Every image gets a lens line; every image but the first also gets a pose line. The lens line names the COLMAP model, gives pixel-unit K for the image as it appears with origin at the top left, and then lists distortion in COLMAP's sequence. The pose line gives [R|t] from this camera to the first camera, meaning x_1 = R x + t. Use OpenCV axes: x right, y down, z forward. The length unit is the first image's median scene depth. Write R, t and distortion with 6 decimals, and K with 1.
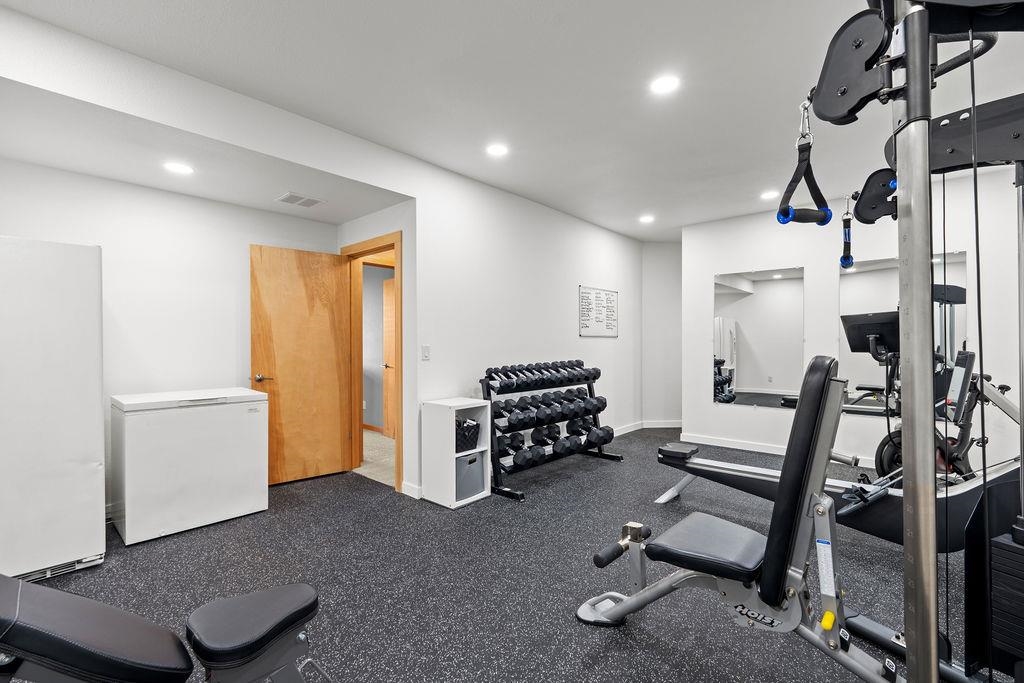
lens RADIAL K [[452.0, 0, 512.8], [0, 452.0, 344.3], [0, 0, 1]] dist [-0.002868, -0.000167]
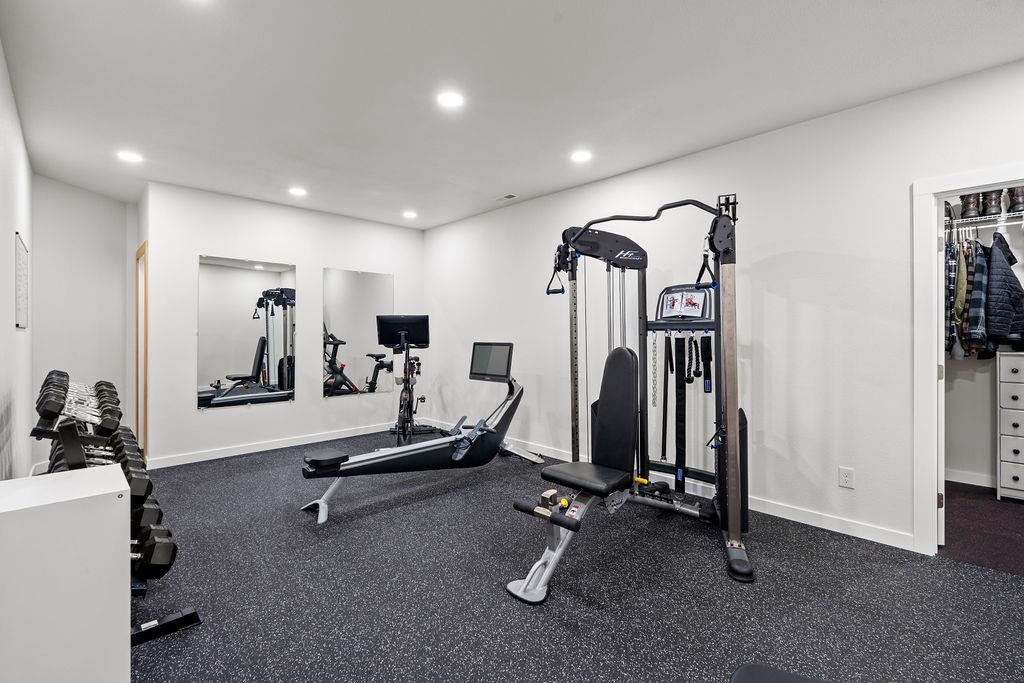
lens RADIAL K [[452.0, 0, 518.9], [0, 452.0, 326.7], [0, 0, 1]] dist [-0.002868, -0.000167]
pose [[0.059123, 0.015388, 0.998132, -0.538616], [0.001718, 0.999878, -0.015517, -0.013155], [-0.998249, 0.002633, 0.059090, 0.575674]]
